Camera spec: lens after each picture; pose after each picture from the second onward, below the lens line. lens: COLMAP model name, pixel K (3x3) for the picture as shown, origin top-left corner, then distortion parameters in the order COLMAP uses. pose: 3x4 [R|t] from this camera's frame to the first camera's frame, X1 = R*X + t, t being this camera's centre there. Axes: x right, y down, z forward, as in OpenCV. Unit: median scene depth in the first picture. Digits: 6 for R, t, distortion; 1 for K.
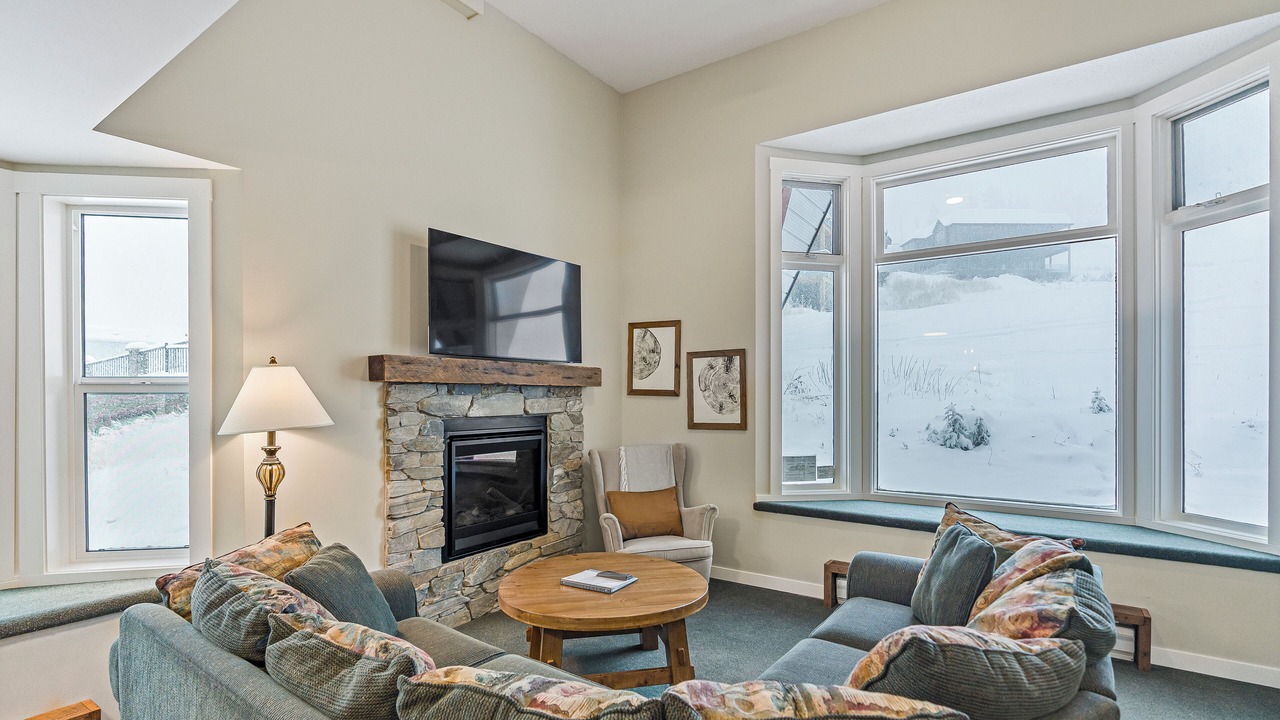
lens RADIAL K [[585.6, 0, 644.2], [0, 585.6, 366.9], [0, 0, 1]] dist [-0.000392, 0.000603]
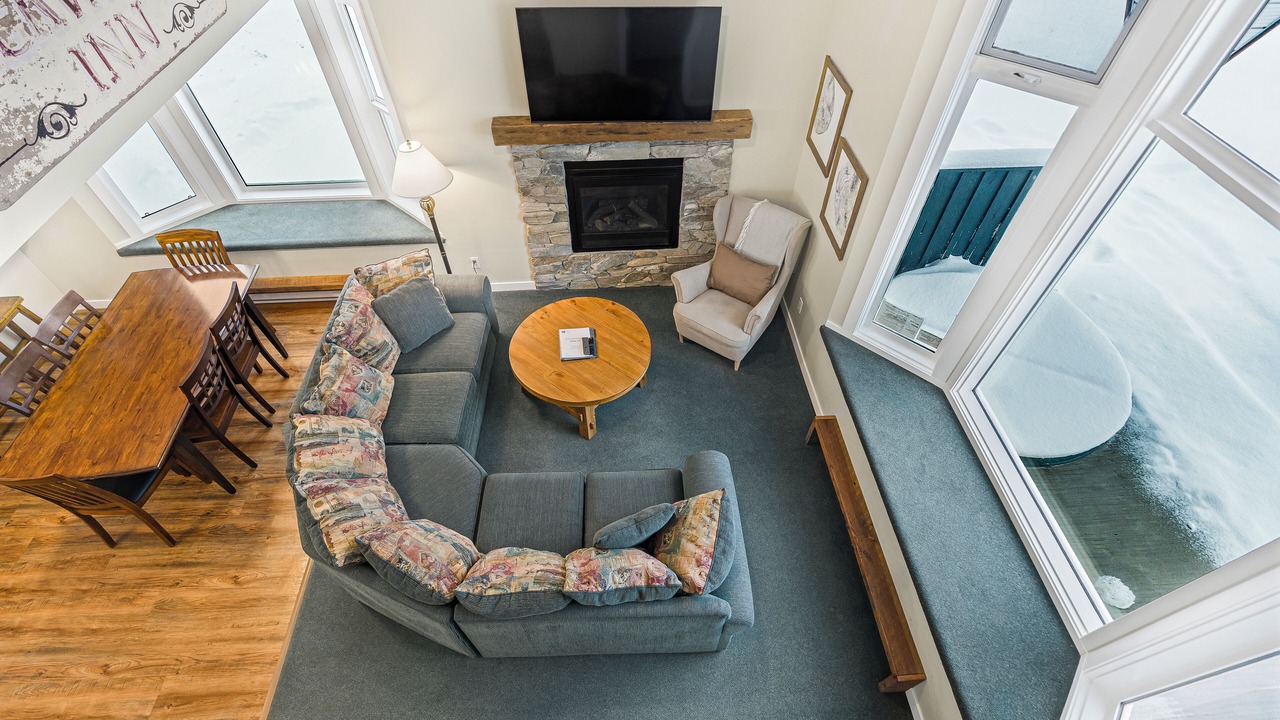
lens RADIAL K [[585.6, 0, 637.7], [0, 585.6, 364.4], [0, 0, 1]] dist [-0.000392, 0.000603]
pose [[0.639567, 0.583893, -0.500023, 0.623098], [0.011770, 0.642935, 0.765830, -0.575824], [0.768645, -0.495685, 0.404328, 0.387509]]
